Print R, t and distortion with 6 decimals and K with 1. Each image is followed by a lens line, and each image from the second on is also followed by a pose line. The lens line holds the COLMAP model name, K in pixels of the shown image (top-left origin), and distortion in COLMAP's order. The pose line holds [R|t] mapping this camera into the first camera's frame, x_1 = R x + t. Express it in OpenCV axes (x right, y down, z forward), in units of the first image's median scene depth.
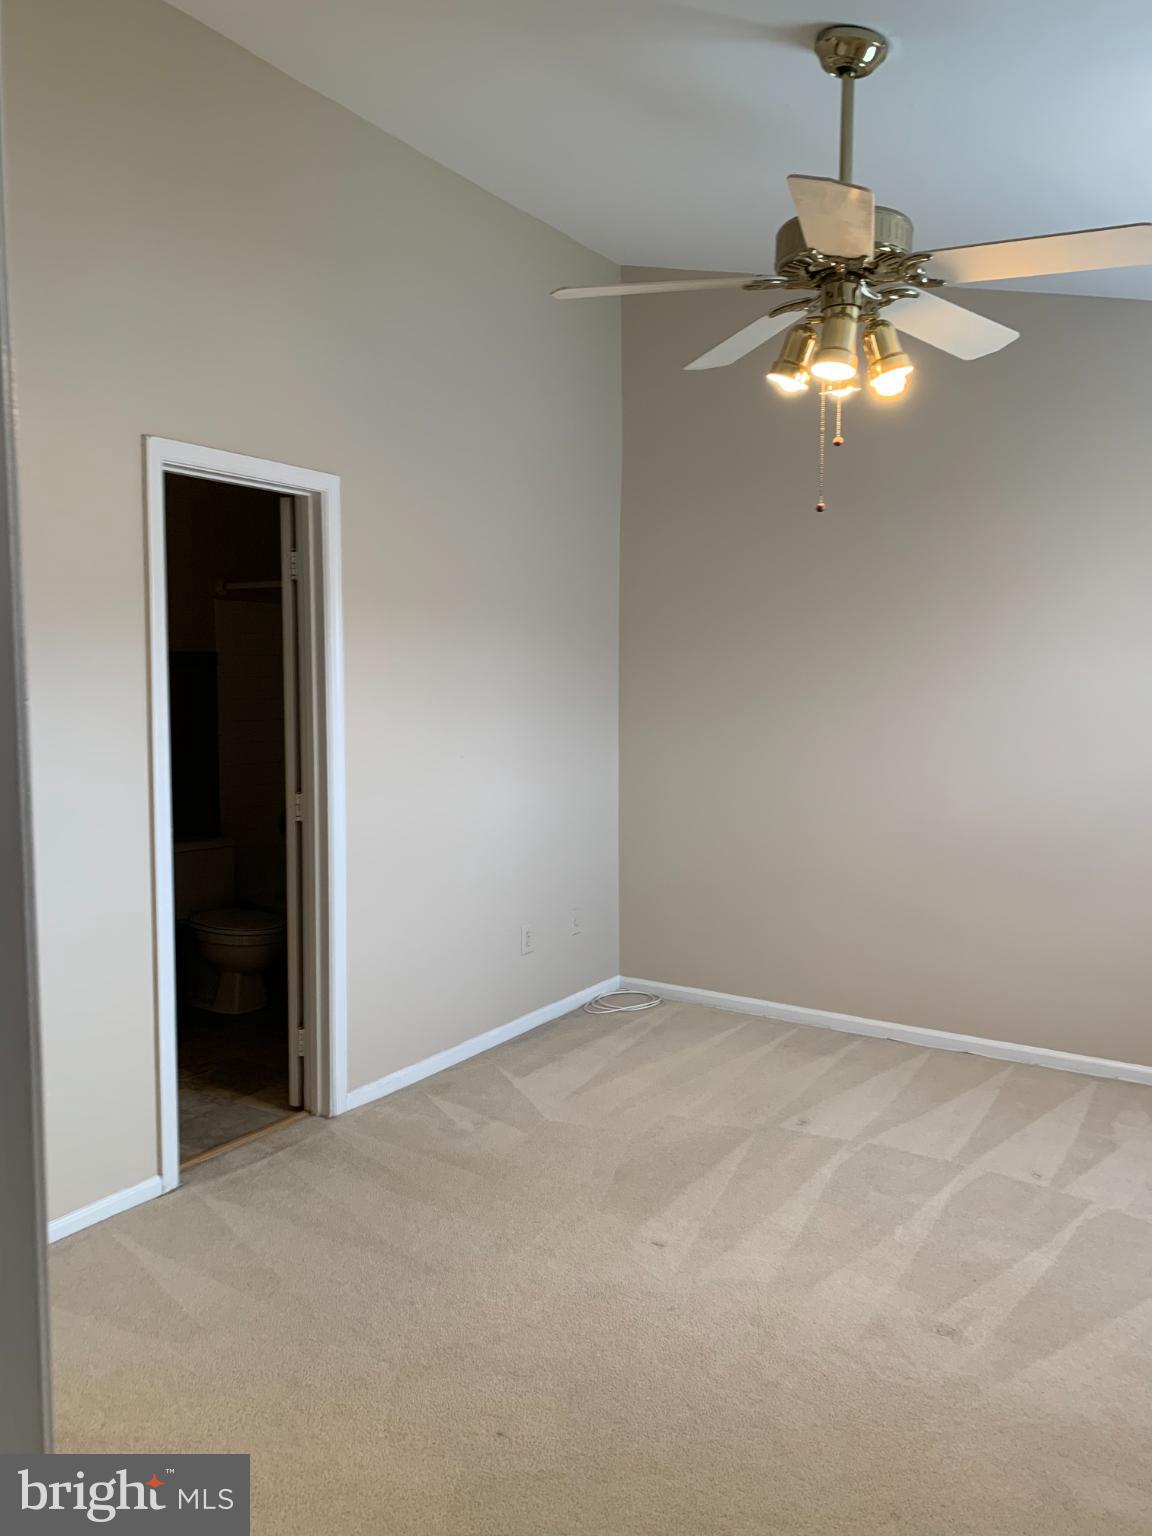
lens RADIAL K [[1170.2, 0, 564.5], [0, 1170.2, 771.3], [0, 0, 1]] dist [0.004073, -0.008683]
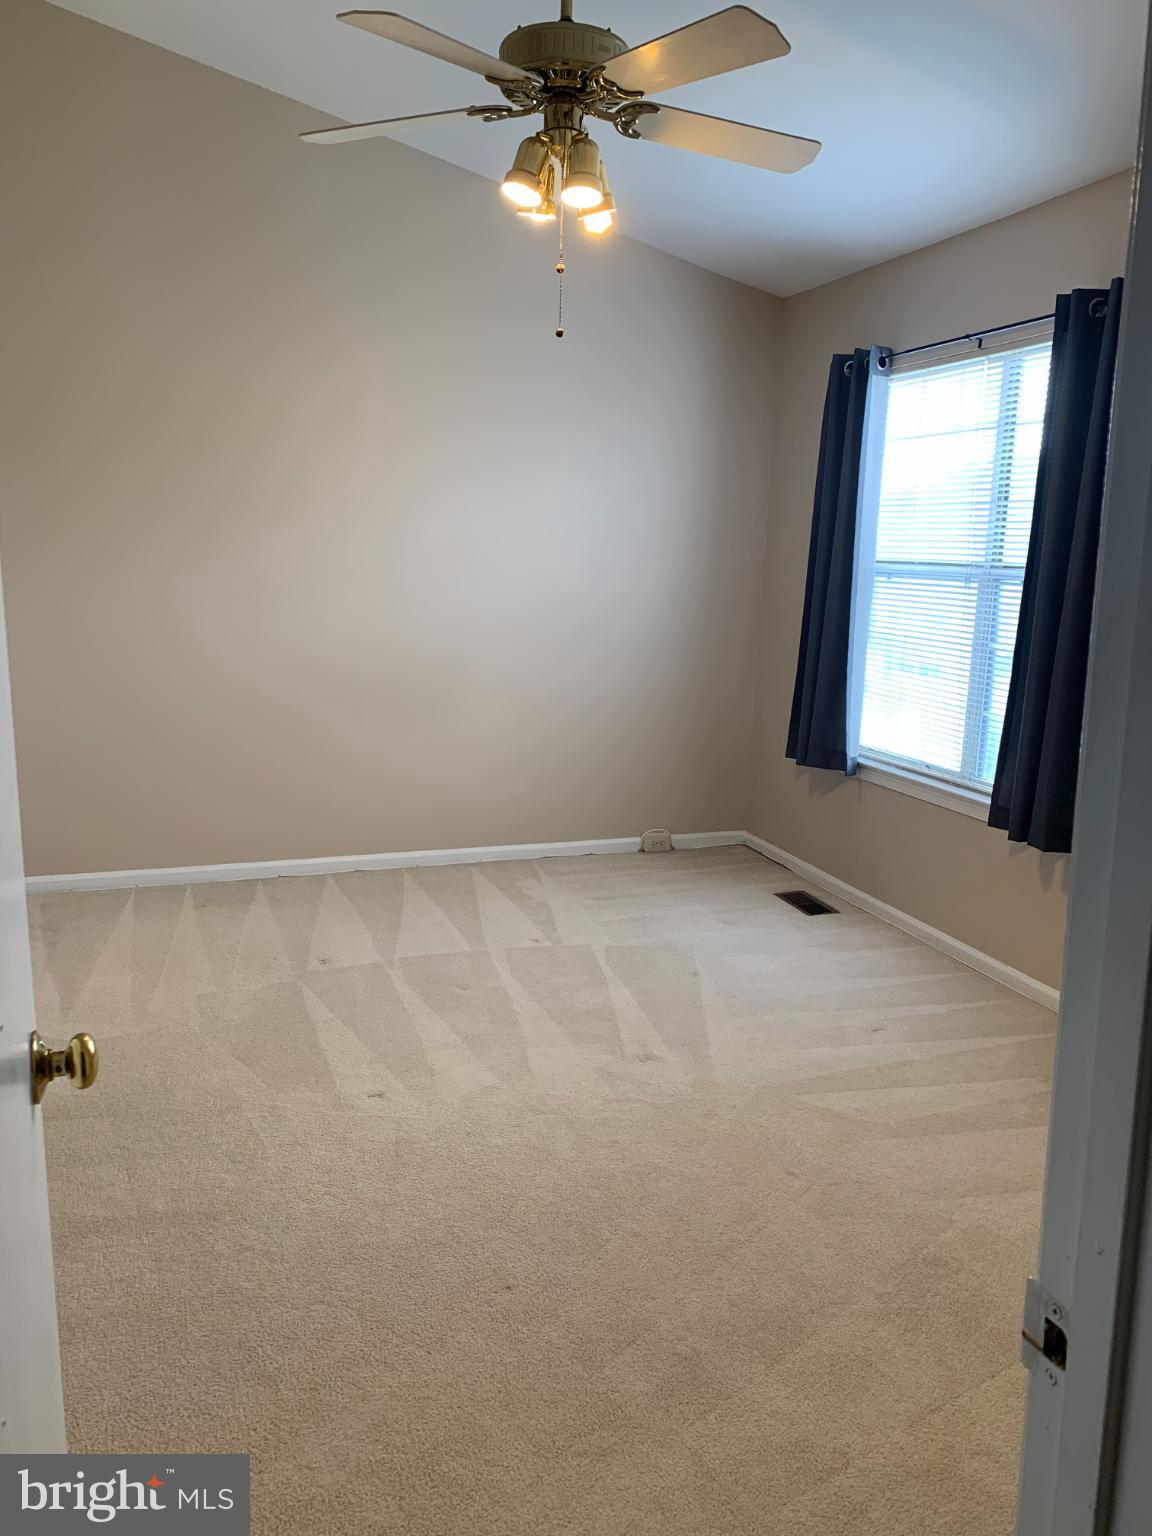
lens RADIAL K [[1170.2, 0, 564.9], [0, 1170.2, 758.1], [0, 0, 1]] dist [0.004073, -0.008683]
pose [[0.616844, -0.139082, 0.774700, -0.451777], [0.053350, 0.989388, 0.135146, 0.005170], [-0.785275, -0.042033, 0.617718, 0.246627]]
